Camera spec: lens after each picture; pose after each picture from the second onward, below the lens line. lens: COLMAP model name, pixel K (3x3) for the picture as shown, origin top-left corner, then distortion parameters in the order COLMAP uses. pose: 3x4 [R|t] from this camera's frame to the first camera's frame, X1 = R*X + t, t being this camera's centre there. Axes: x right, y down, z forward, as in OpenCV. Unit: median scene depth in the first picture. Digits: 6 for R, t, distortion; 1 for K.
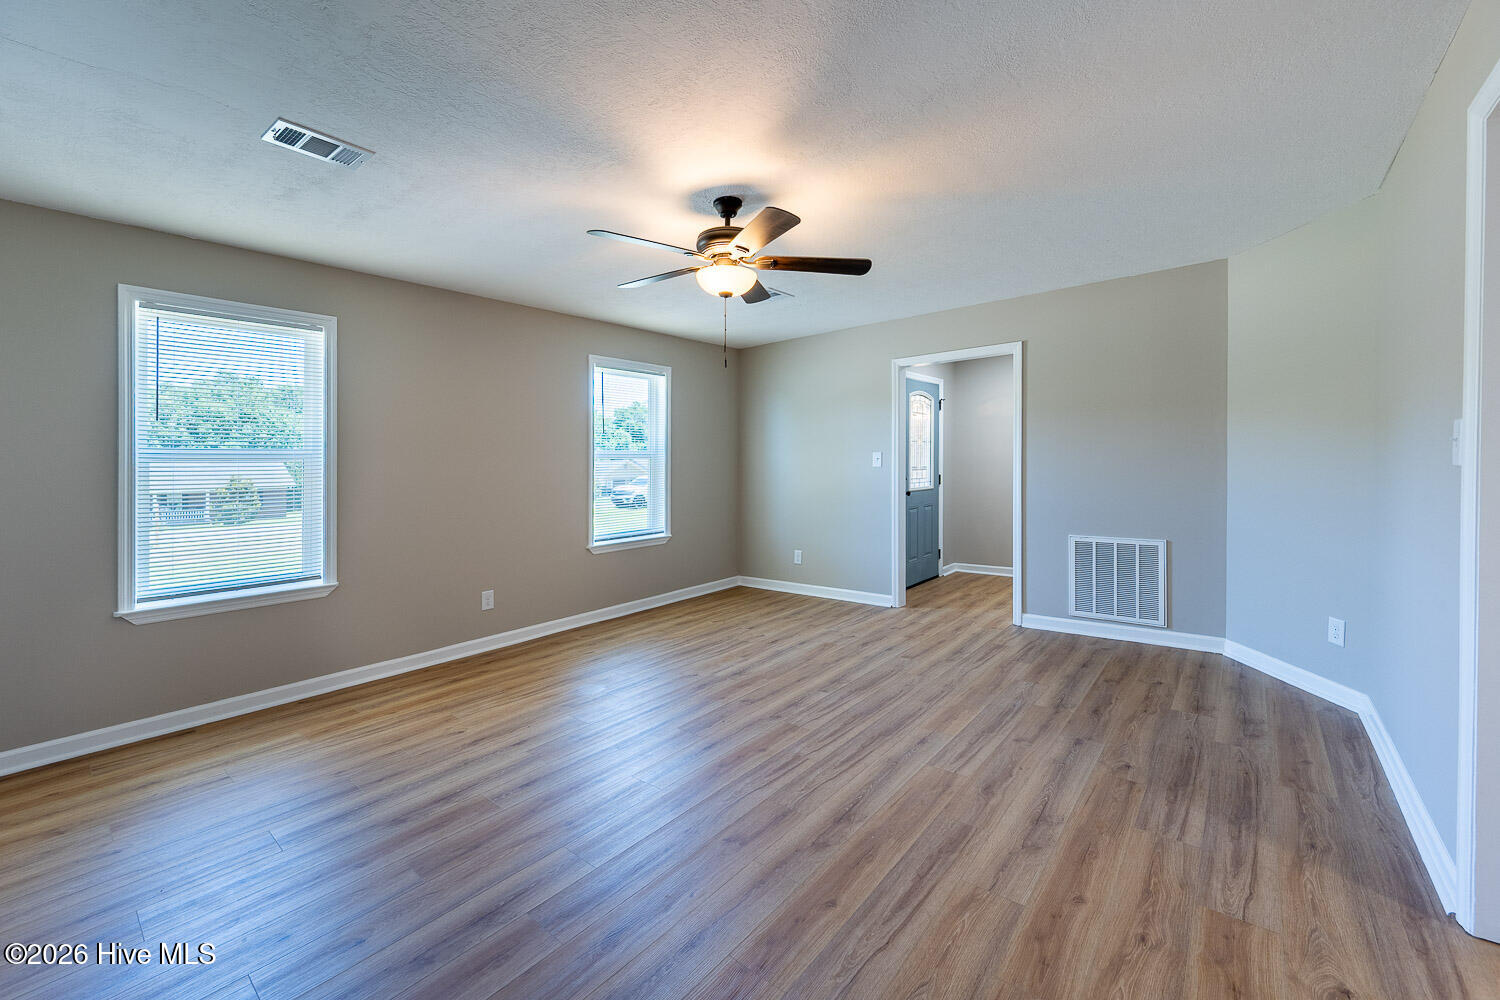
lens RADIAL K [[601.8, 0, 747.3], [0, 601.8, 510.0], [0, 0, 1]] dist [-0.000838, -0.000299]
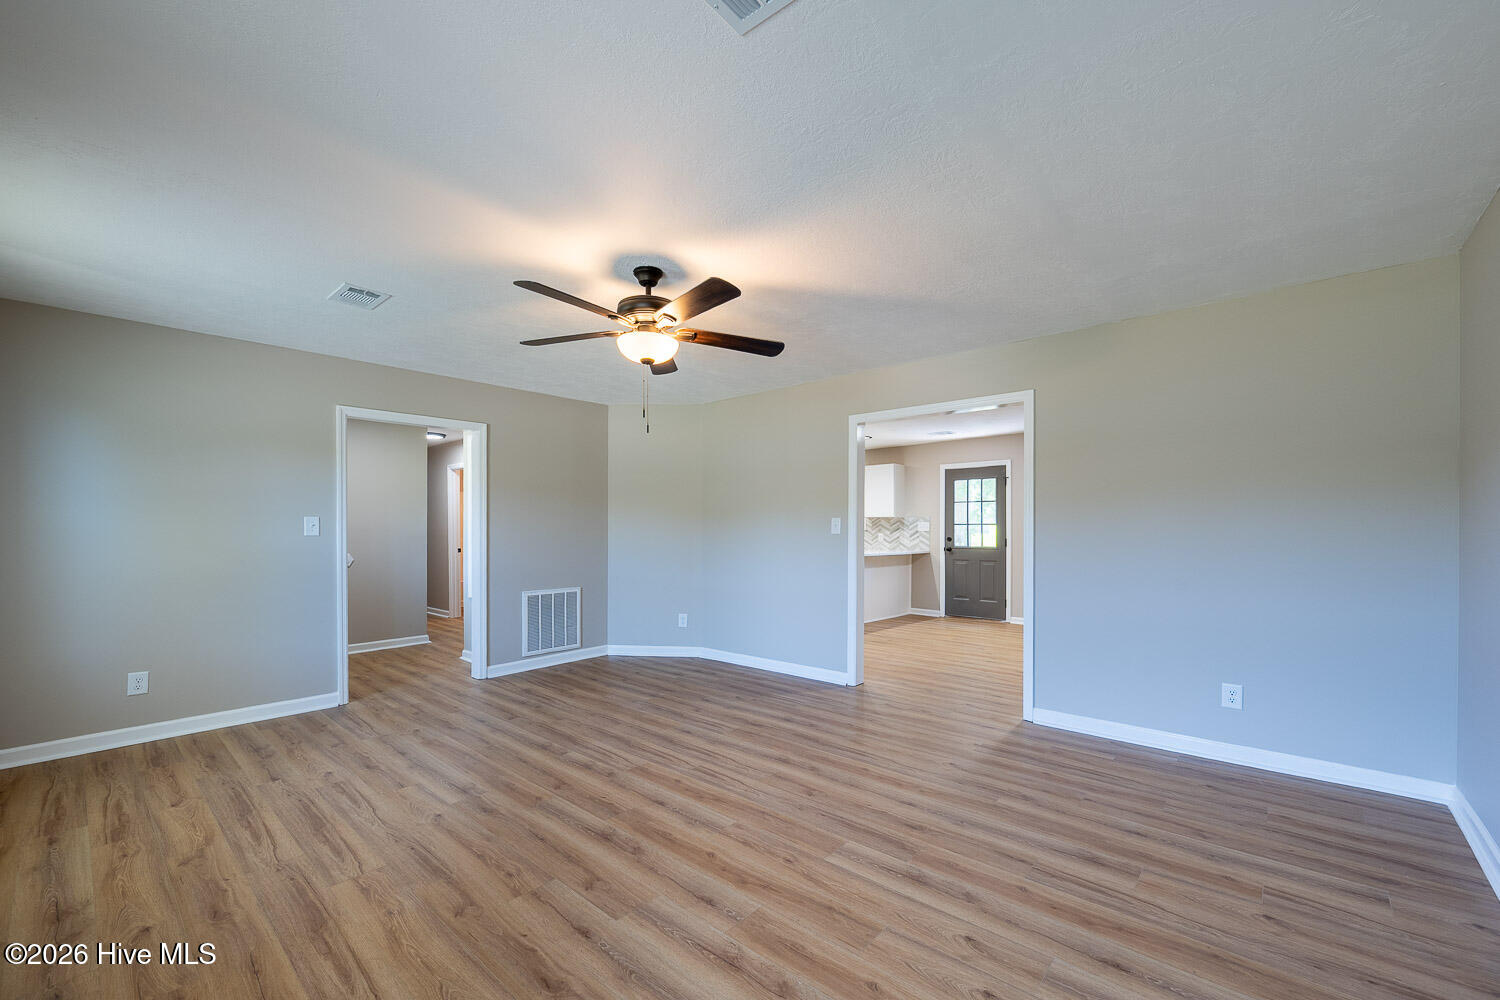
lens RADIAL K [[599.4, 0, 727.2], [0, 599.4, 546.7], [0, 0, 1]] dist [0.000102, 0.000007]
pose [[0.052175, -0.003161, 0.998633, -0.851627], [0.075950, 0.997111, -0.000812, -0.022472], [-0.995746, 0.075889, 0.052265, 0.642334]]
